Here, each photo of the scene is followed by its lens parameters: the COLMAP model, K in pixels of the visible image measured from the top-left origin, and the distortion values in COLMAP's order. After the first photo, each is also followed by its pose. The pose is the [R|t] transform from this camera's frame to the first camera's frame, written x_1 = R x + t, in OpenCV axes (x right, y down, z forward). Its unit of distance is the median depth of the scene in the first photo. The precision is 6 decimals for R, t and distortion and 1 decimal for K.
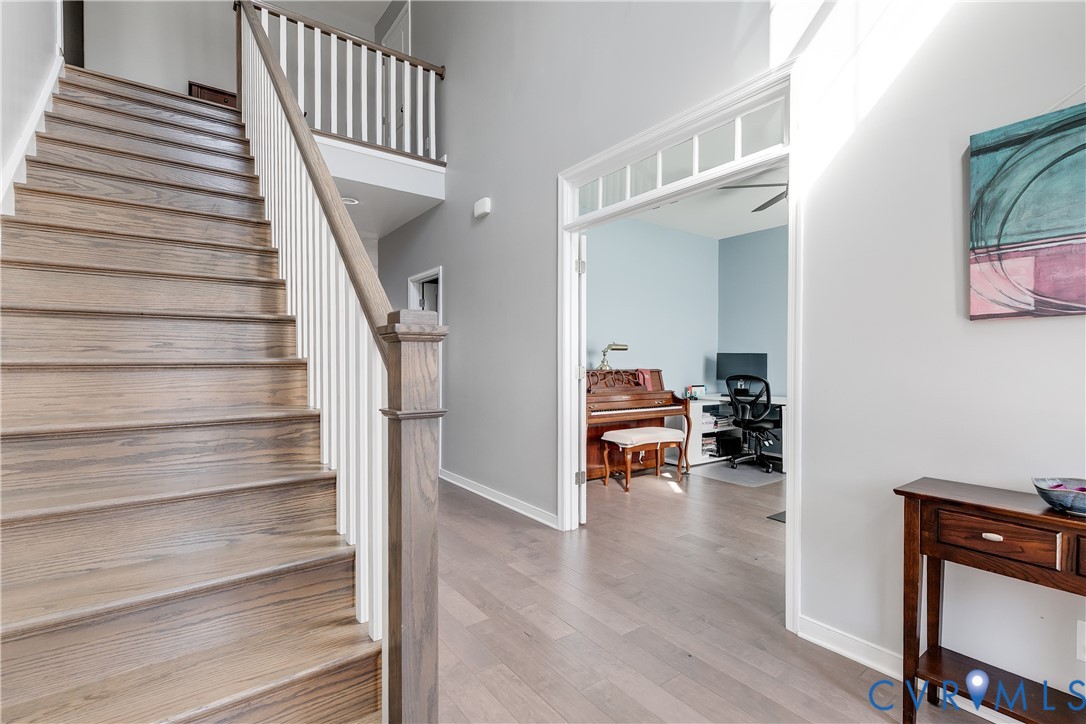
lens RADIAL K [[494.2, 0, 550.0], [0, 494.2, 363.2], [0, 0, 1]] dist [0.007754, -0.000865]
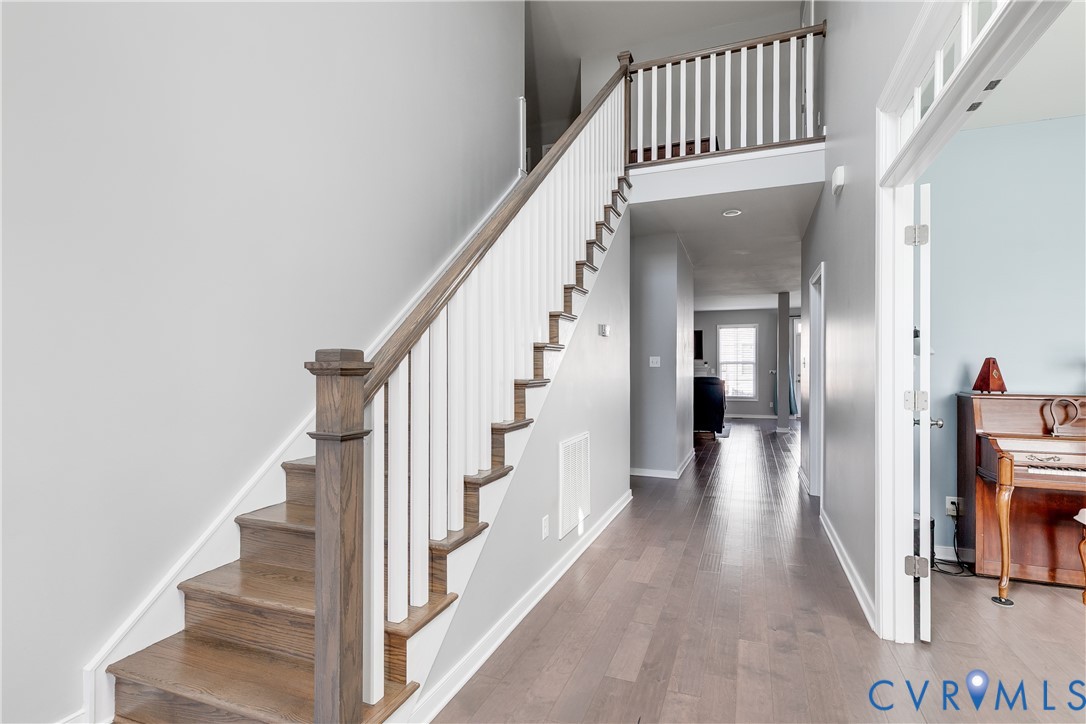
lens RADIAL K [[494.2, 0, 548.3], [0, 494.2, 369.3], [0, 0, 1]] dist [0.007754, -0.000865]
pose [[0.556751, -0.005148, -0.830663, 0.329791], [-0.001921, 0.999970, -0.007485, -0.016220], [0.830677, 0.005763, 0.556725, 0.247717]]
